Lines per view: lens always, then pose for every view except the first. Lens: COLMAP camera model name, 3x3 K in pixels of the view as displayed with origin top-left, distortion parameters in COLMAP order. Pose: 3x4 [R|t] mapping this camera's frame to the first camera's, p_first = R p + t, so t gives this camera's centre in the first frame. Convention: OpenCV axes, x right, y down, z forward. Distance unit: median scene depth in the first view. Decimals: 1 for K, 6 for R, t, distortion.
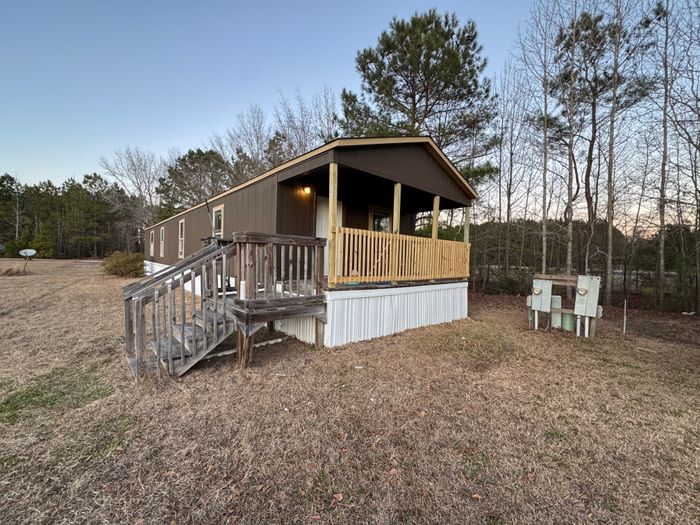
lens RADIAL K [[278.9, 0, 350.0], [0, 278.9, 262.5], [0, 0, 1]] dist [-0.001692, 0.000037]
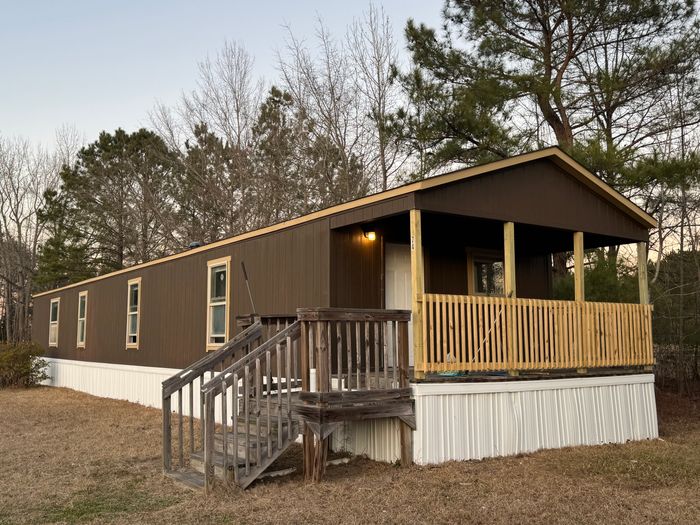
lens RADIAL K [[647.9, 0, 350.0], [0, 647.9, 262.5], [0, 0, 1]] dist [0.132493, -0.225043]
pose [[0.992026, -0.046525, -0.117129, -0.027397], [0.030606, 0.990480, -0.134208, 0.010879], [0.122258, 0.129553, 0.984007, -0.567772]]
